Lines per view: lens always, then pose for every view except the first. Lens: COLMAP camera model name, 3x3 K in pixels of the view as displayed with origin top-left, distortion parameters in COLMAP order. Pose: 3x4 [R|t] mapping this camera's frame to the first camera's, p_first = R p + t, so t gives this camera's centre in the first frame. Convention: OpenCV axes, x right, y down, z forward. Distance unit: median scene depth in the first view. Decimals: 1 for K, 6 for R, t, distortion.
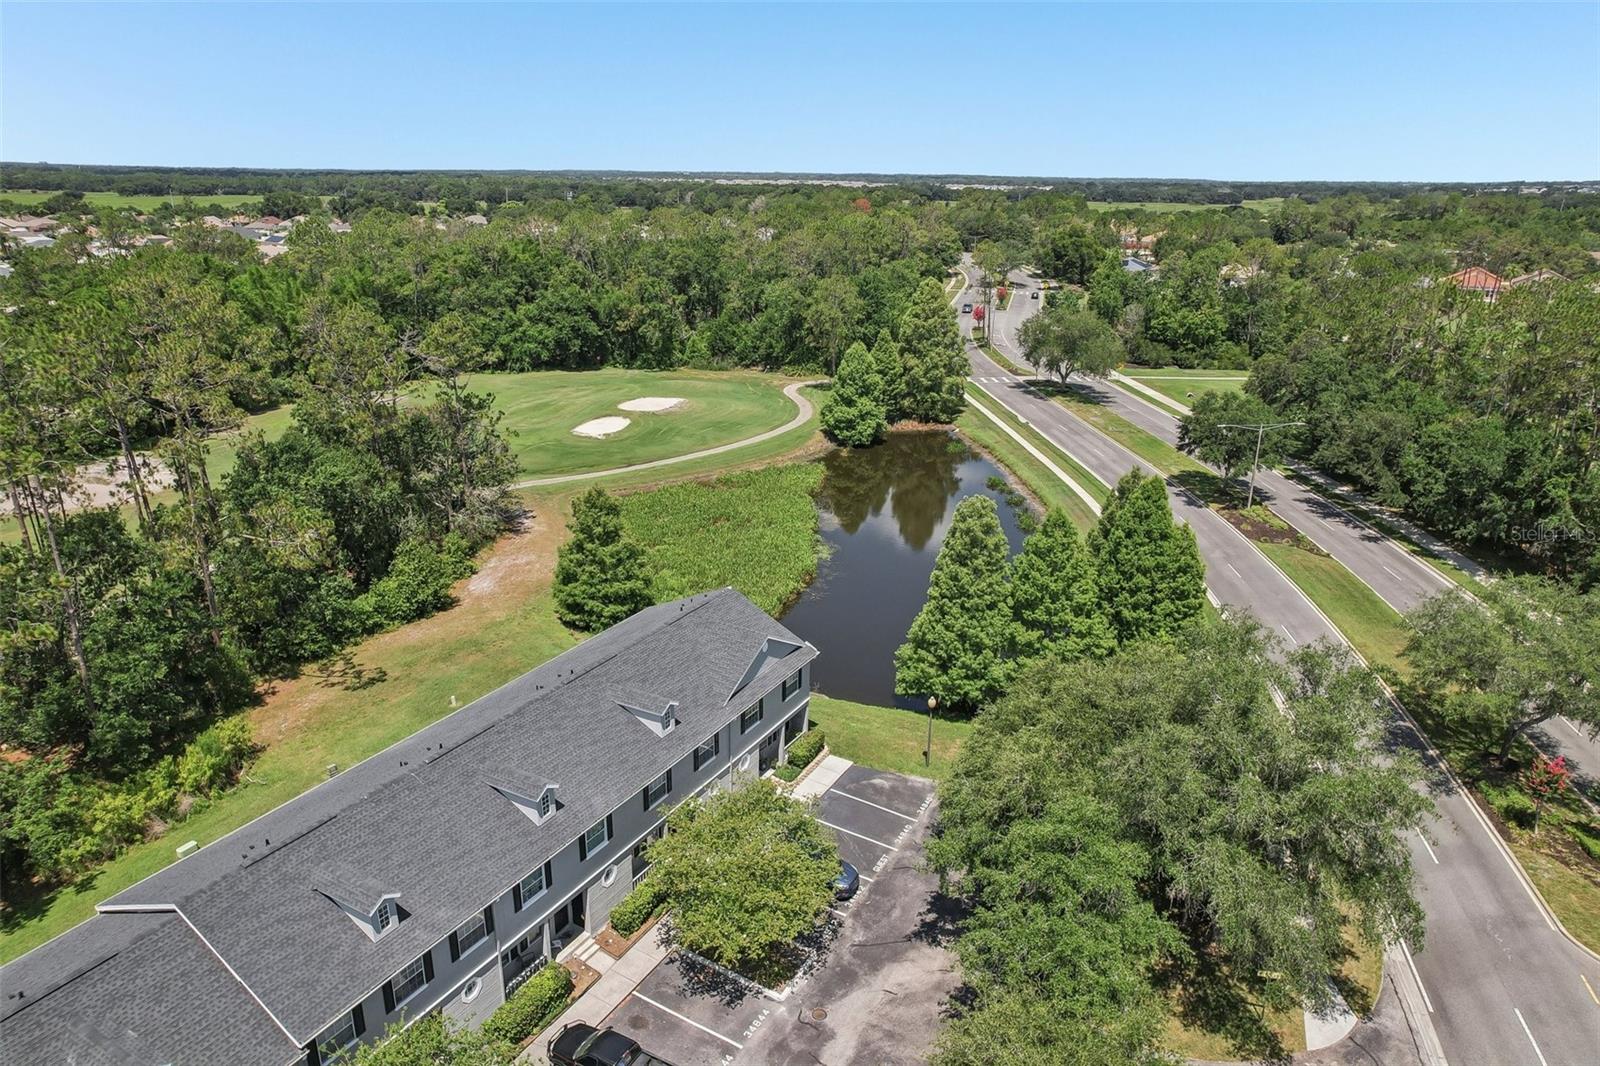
lens RADIAL K [[1009.3, 0, 800.0], [0, 1009.3, 533.0], [0, 0, 1]] dist [-0.008877, 0.000051]
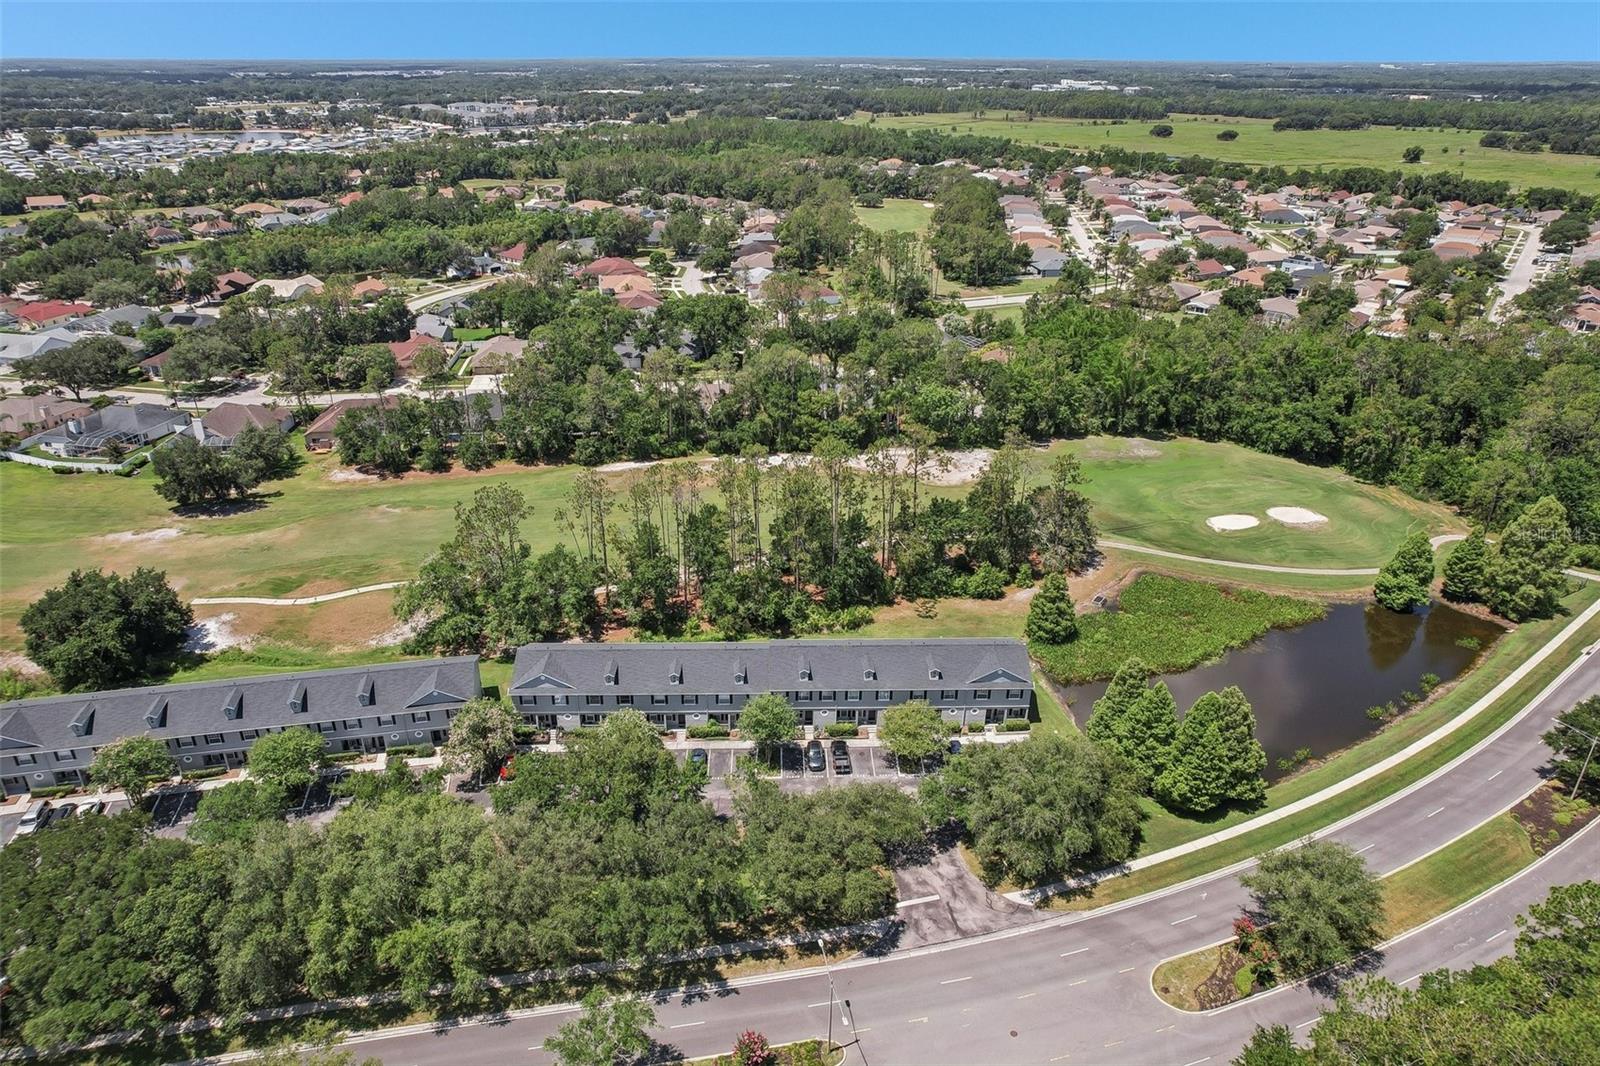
lens RADIAL K [[1009.3, 0, 800.0], [0, 1009.3, 533.0], [0, 0, 1]] dist [-0.008877, 0.000051]
pose [[0.527369, 0.347445, -0.775348, 1.071298], [-0.282384, 0.932364, 0.225738, -0.439290], [0.801337, 0.099898, 0.589812, -0.574957]]
